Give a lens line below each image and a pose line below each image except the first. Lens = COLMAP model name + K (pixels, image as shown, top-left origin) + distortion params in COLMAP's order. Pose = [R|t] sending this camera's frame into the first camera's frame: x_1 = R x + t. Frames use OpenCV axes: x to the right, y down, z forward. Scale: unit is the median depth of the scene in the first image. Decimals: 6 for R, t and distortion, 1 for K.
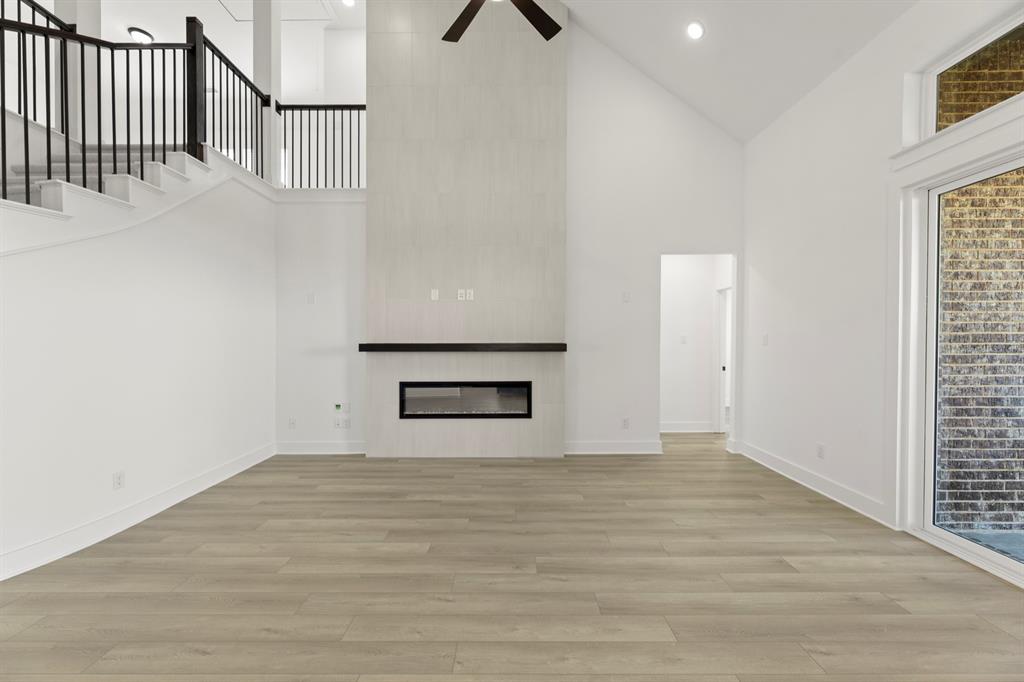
lens RADIAL K [[412.6, 0, 511.9], [0, 412.6, 340.9], [0, 0, 1]] dist [-0.001237, -0.000104]
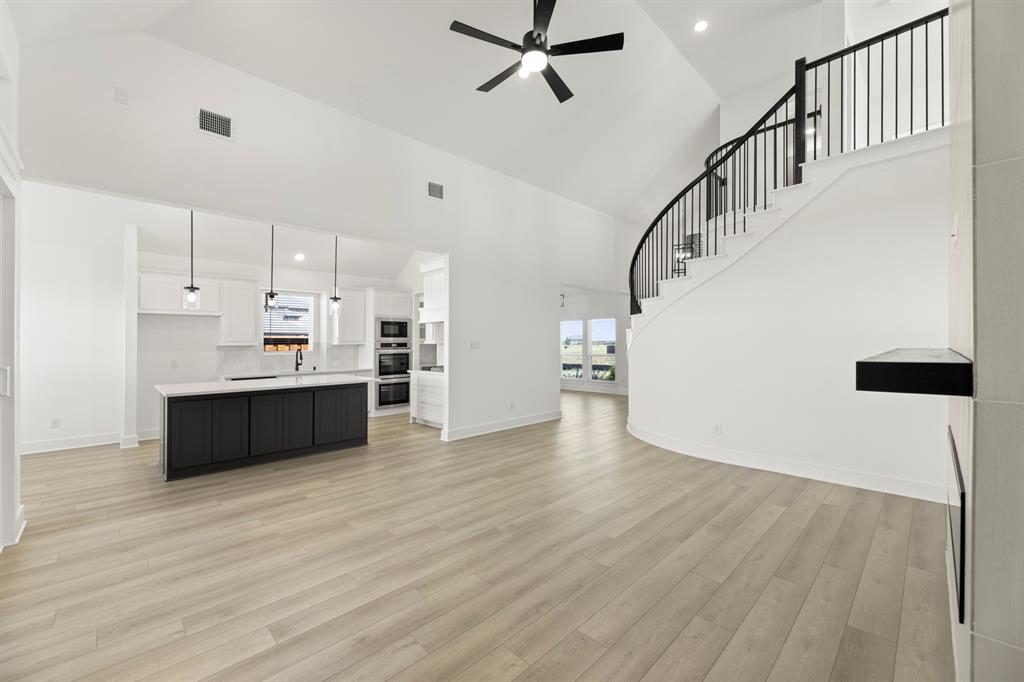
lens RADIAL K [[412.6, 0, 510.4], [0, 412.6, 341.4], [0, 0, 1]] dist [-0.001237, -0.000104]
pose [[-0.715060, 0.008060, -0.699017, 0.699002], [0.007716, 0.999964, 0.003638, -0.018534], [0.699021, -0.002792, -0.715096, 1.476371]]
